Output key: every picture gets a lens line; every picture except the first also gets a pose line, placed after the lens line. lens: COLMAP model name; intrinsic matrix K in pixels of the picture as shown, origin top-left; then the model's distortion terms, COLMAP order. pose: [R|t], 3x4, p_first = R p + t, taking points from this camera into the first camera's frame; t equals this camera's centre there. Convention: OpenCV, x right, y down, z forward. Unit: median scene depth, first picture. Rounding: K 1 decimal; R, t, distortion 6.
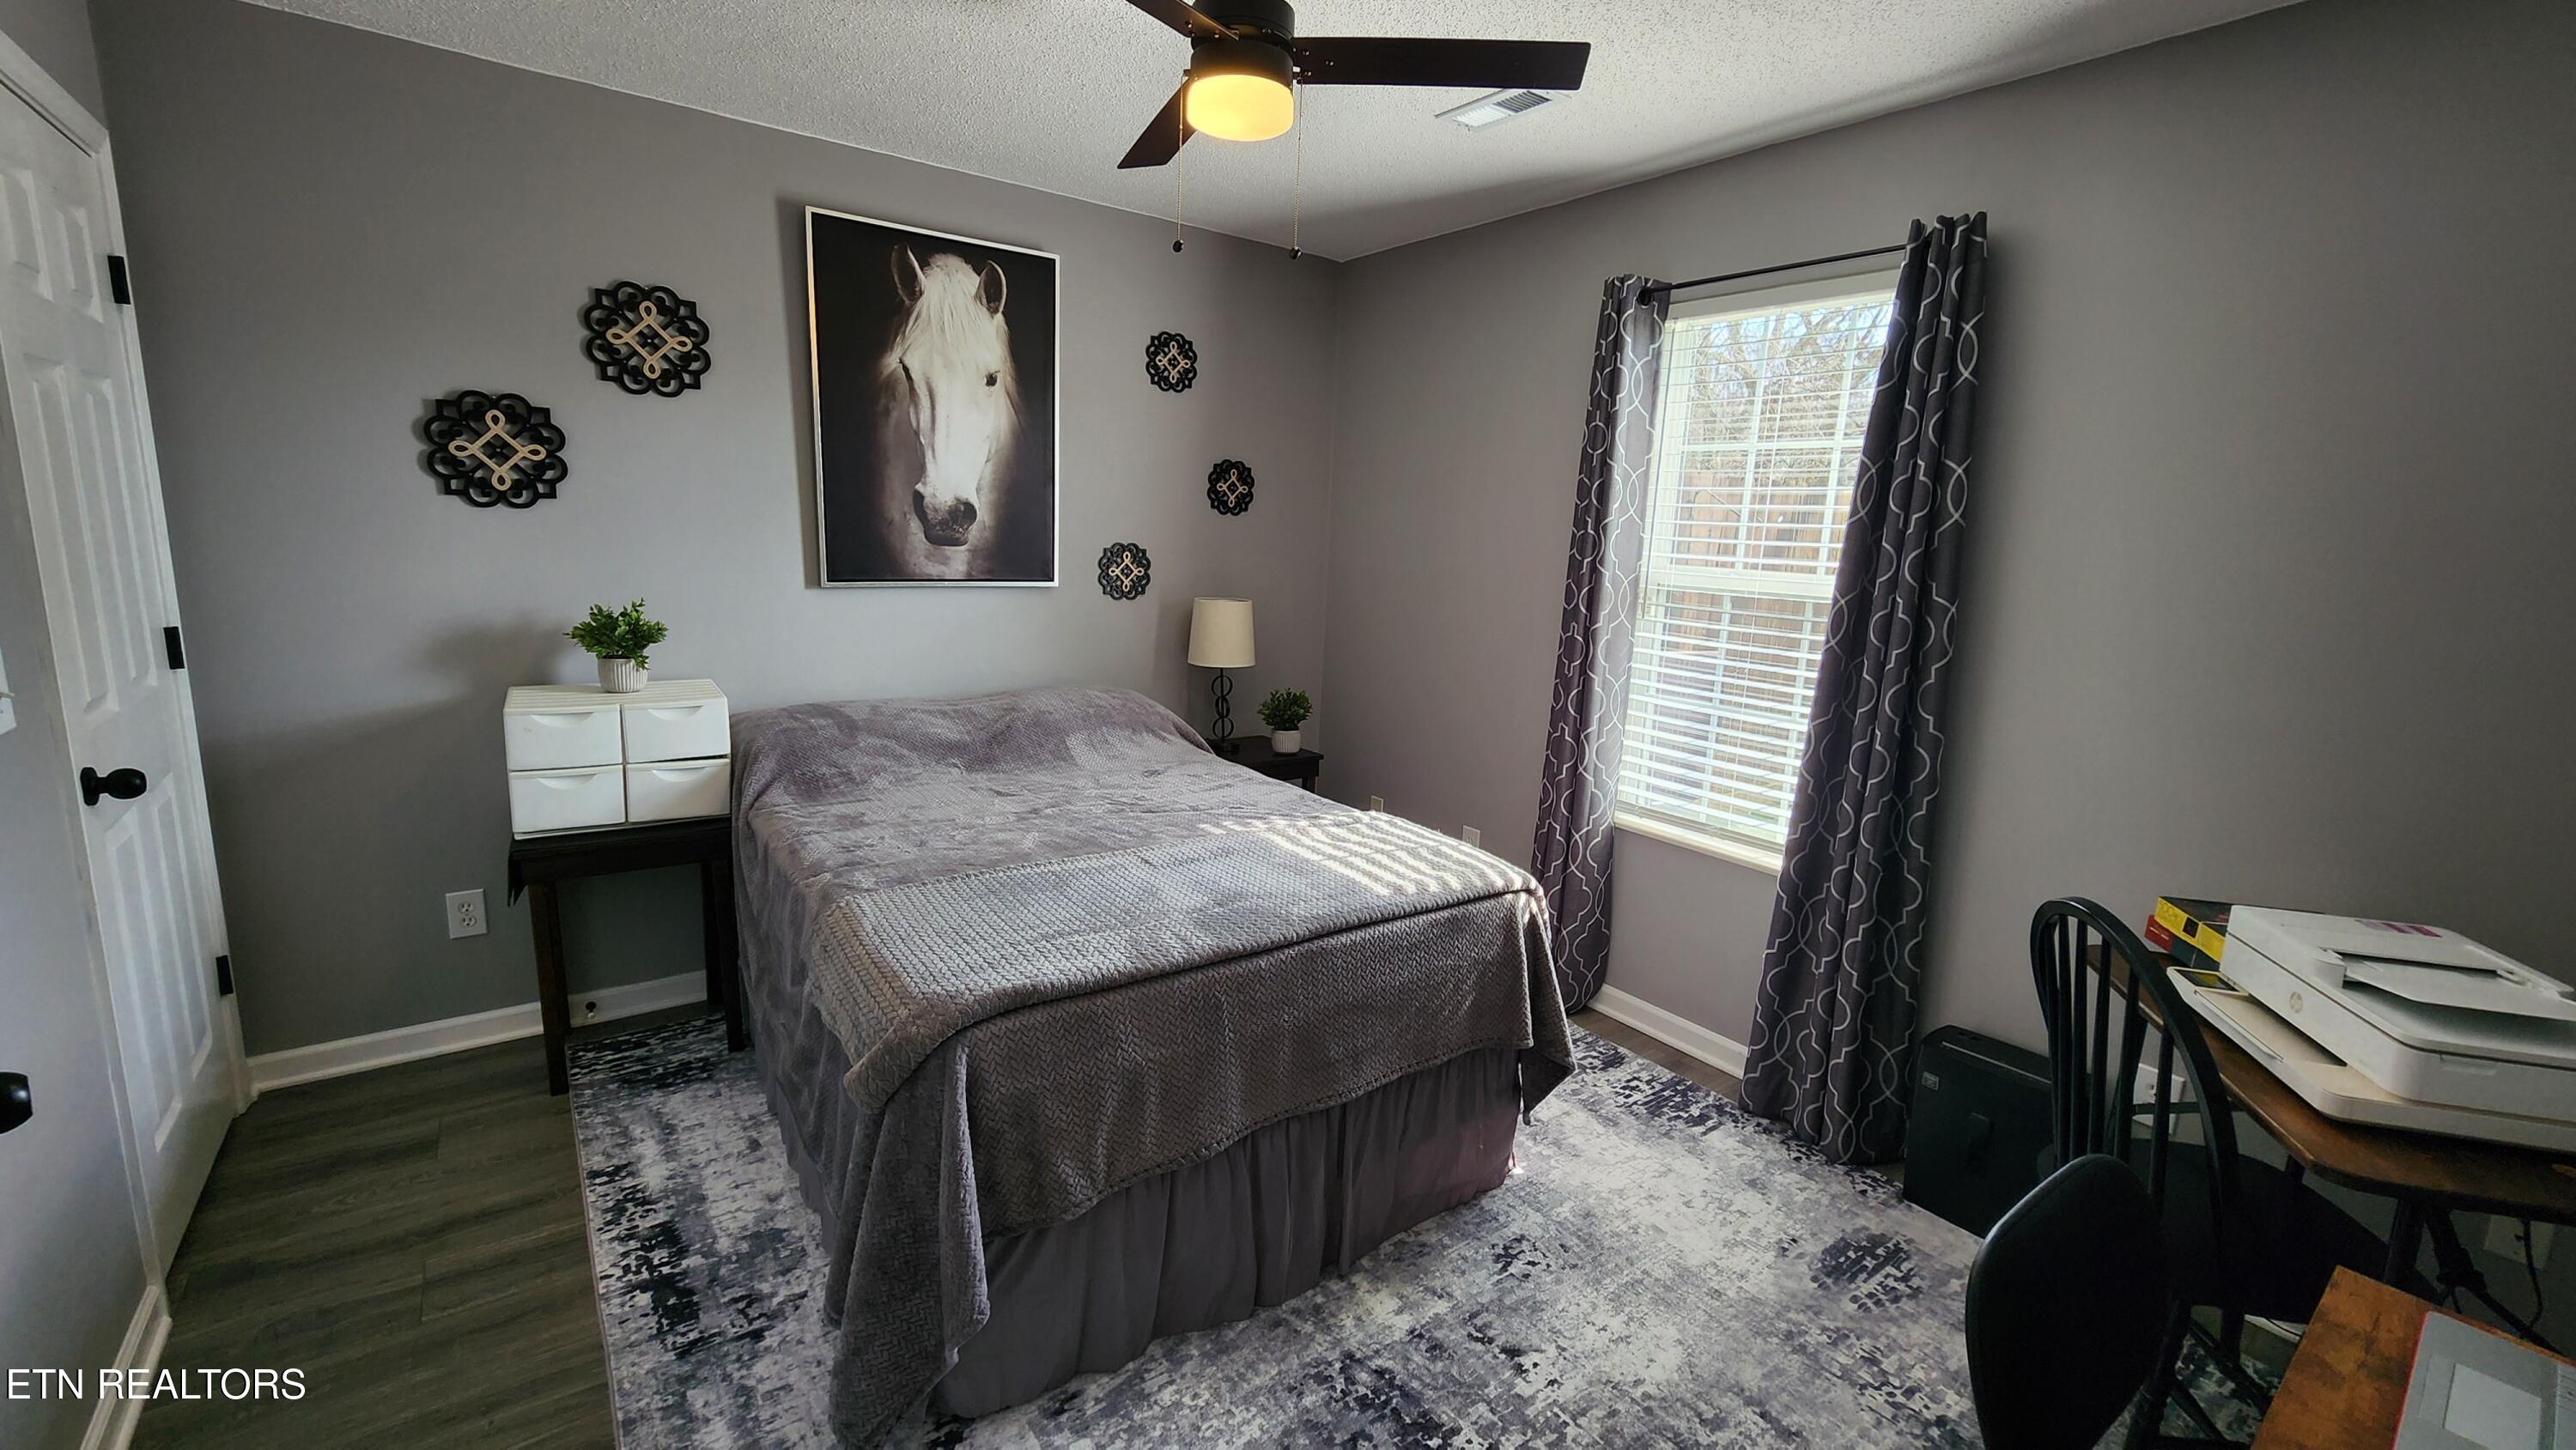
lens RADIAL K [[1063.0, 0, 1303.2], [0, 1063.0, 712.5], [0, 0, 1]] dist [-0.001287, -0.000188]
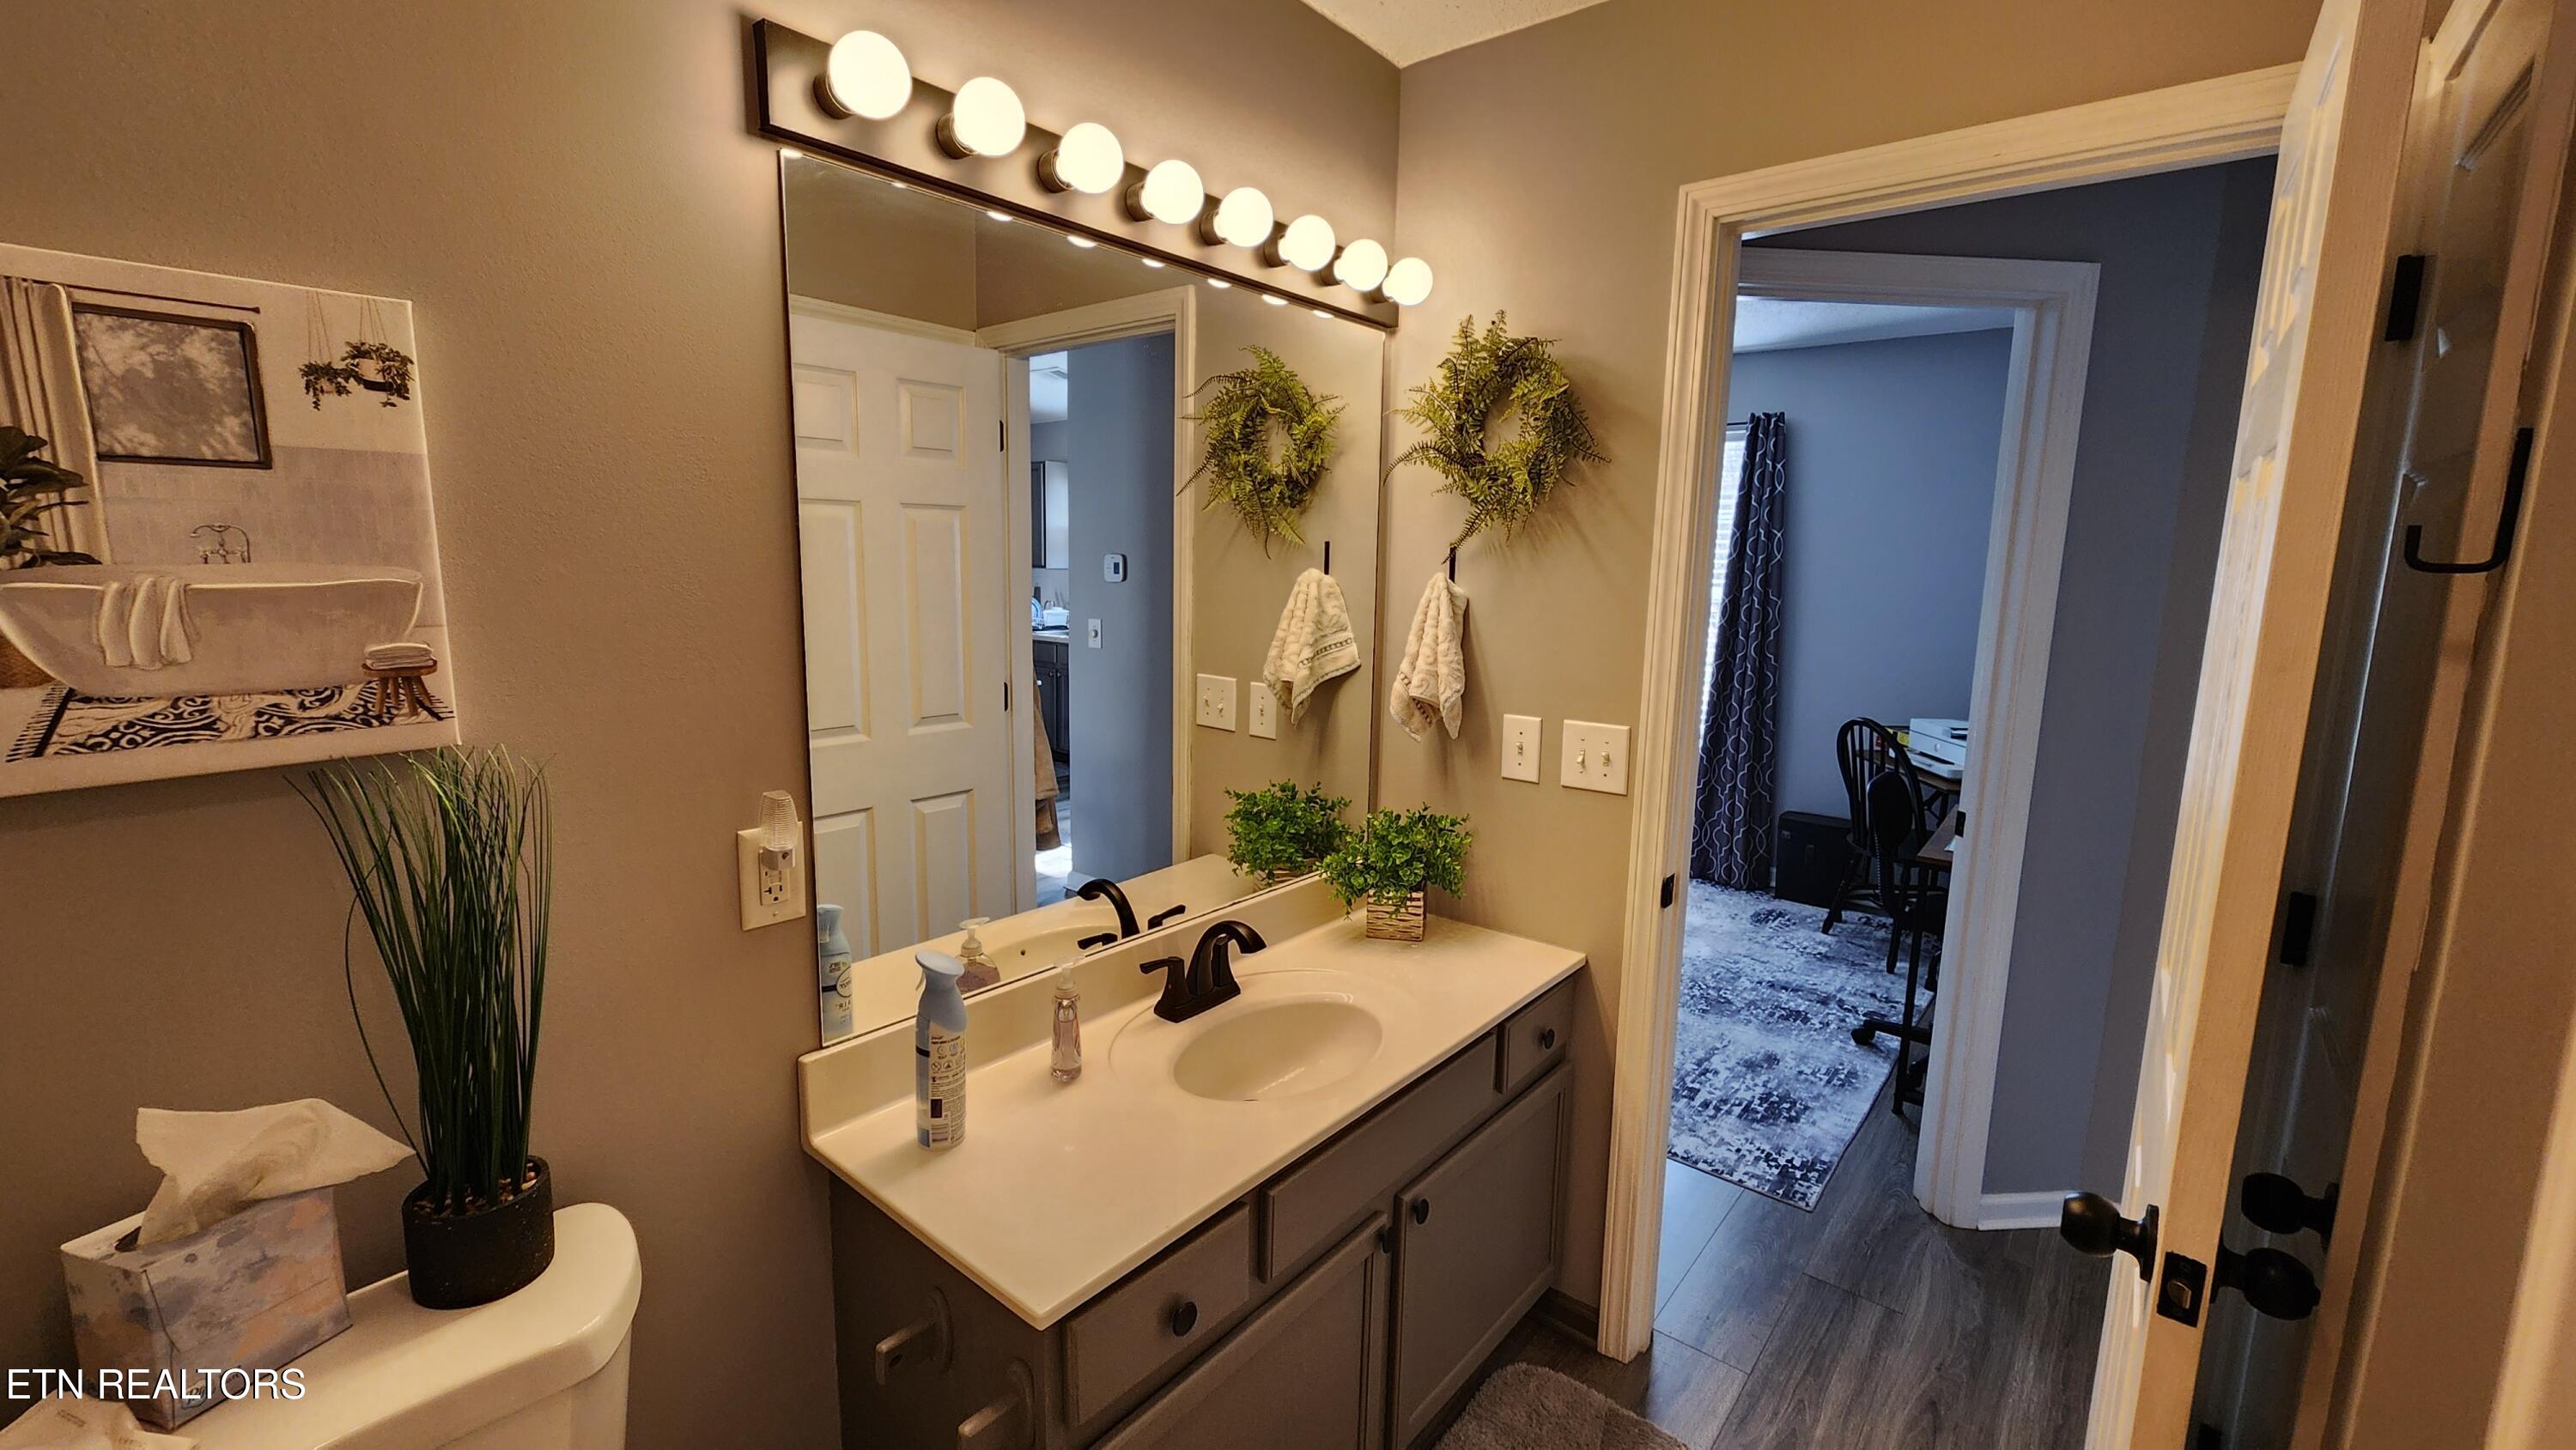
lens RADIAL K [[1063.0, 0, 1303.2], [0, 1063.0, 712.5], [0, 0, 1]] dist [-0.001287, -0.000188]
pose [[0.968227, -0.057940, 0.243270, -0.777406], [0.062133, 0.998022, -0.009595, 0.076117], [-0.242232, 0.024405, 0.969911, -0.746223]]
